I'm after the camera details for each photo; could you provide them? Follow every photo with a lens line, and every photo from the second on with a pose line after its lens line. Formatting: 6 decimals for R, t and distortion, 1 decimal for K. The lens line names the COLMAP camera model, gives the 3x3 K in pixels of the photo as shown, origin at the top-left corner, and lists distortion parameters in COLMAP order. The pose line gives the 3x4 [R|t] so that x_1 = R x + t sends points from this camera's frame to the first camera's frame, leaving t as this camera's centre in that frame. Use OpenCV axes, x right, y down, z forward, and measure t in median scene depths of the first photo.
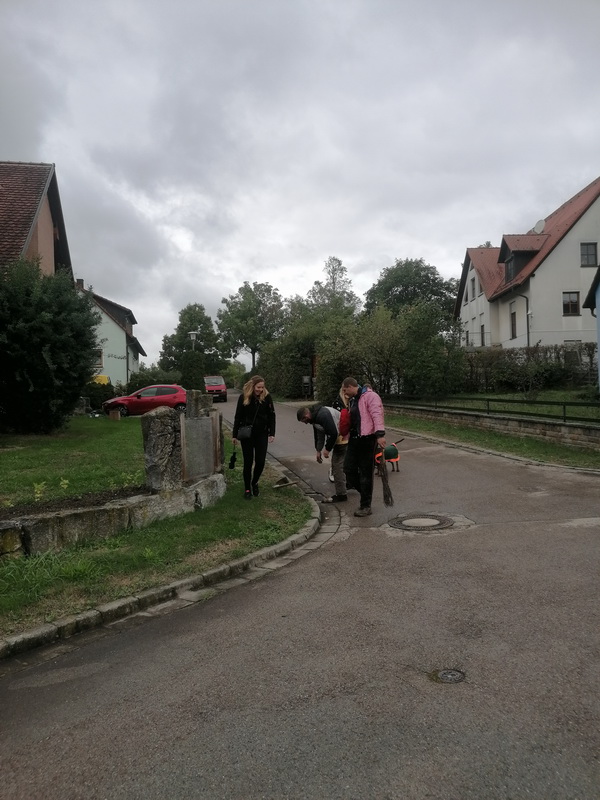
lens RADIAL K [[583.3, 0, 300.0], [0, 583.3, 400.0], [0, 0, 1]] dist [0.112607, -0.167676]
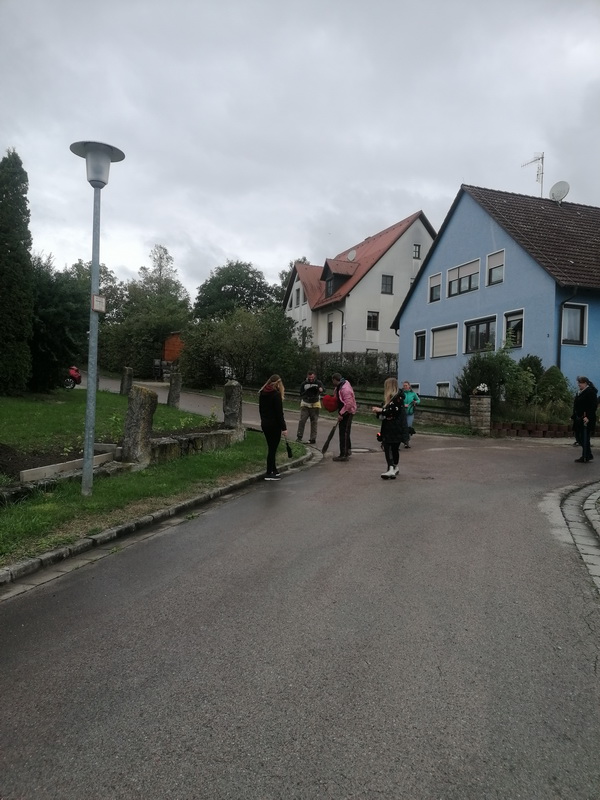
lens RADIAL K [[583.3, 0, 300.0], [0, 583.3, 400.0], [0, 0, 1]] dist [0.112607, -0.167676]
pose [[0.932664, 0.056028, 0.356369, -0.114887], [-0.063865, 0.997906, 0.010251, 0.006605], [-0.355049, -0.032320, 0.934289, -0.121225]]
